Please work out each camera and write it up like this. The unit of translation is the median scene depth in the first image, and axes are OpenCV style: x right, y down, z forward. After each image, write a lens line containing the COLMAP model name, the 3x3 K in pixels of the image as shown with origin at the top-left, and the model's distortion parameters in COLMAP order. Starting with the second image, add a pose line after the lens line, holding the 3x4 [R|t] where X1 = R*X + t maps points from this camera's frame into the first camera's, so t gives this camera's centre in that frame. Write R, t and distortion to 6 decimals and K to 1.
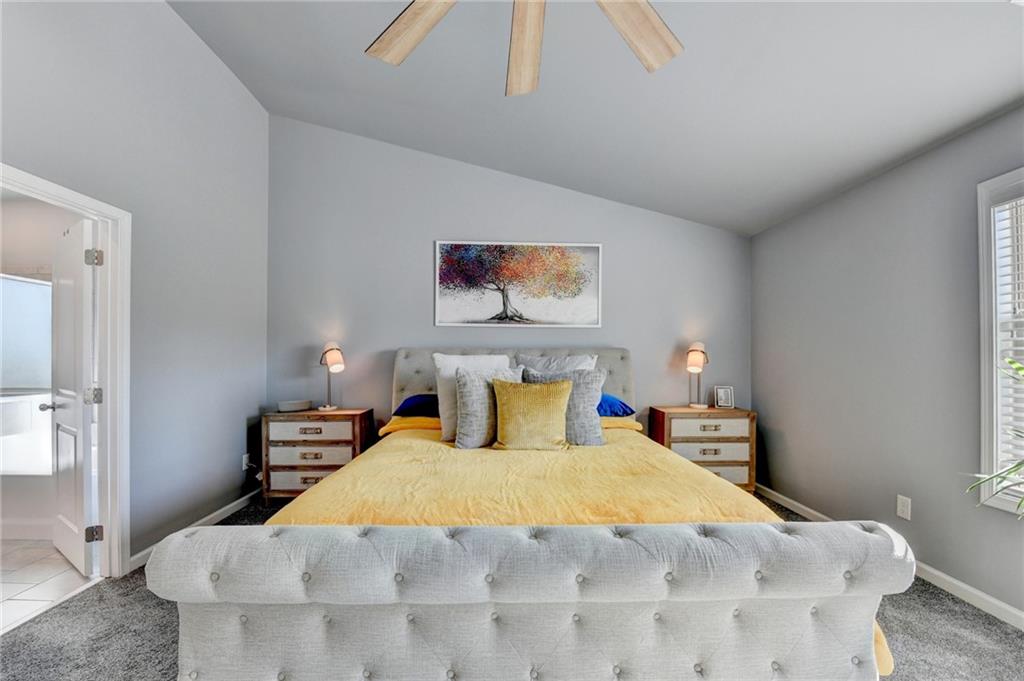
lens RADIAL K [[424.7, 0, 511.4], [0, 424.7, 362.8], [0, 0, 1]] dist [-0.004720, -0.000142]
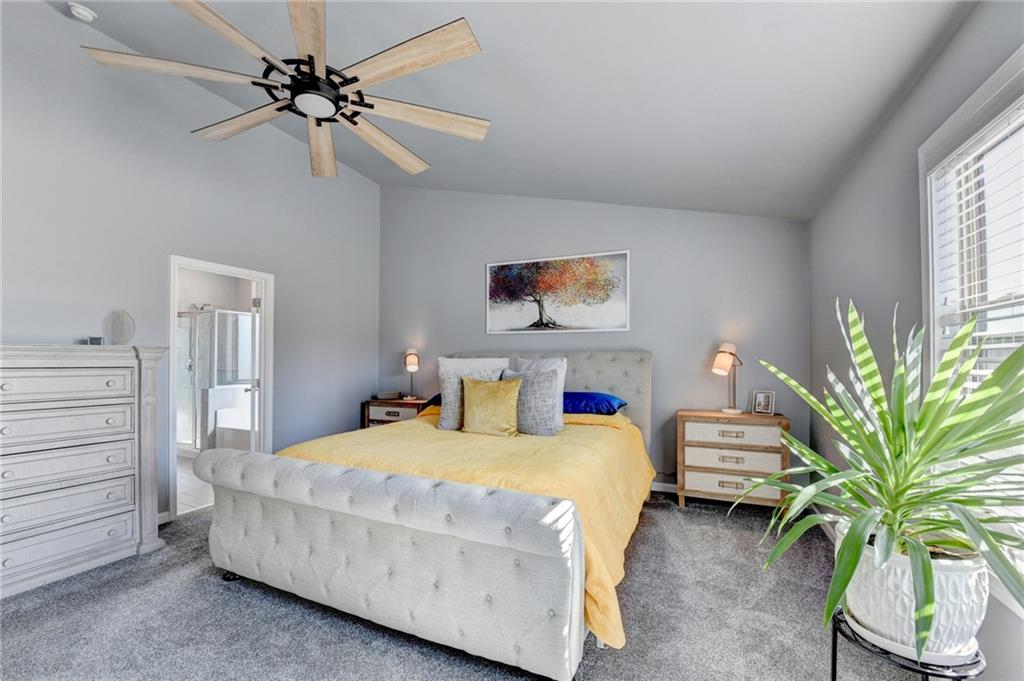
lens RADIAL K [[424.7, 0, 519.4], [0, 424.7, 362.6], [0, 0, 1]] dist [-0.004720, -0.000142]
pose [[0.899365, 0.000167, -0.437199, 0.433737], [-0.001865, 0.999992, -0.003454, -0.001090], [0.437195, 0.003922, 0.899358, -0.050724]]
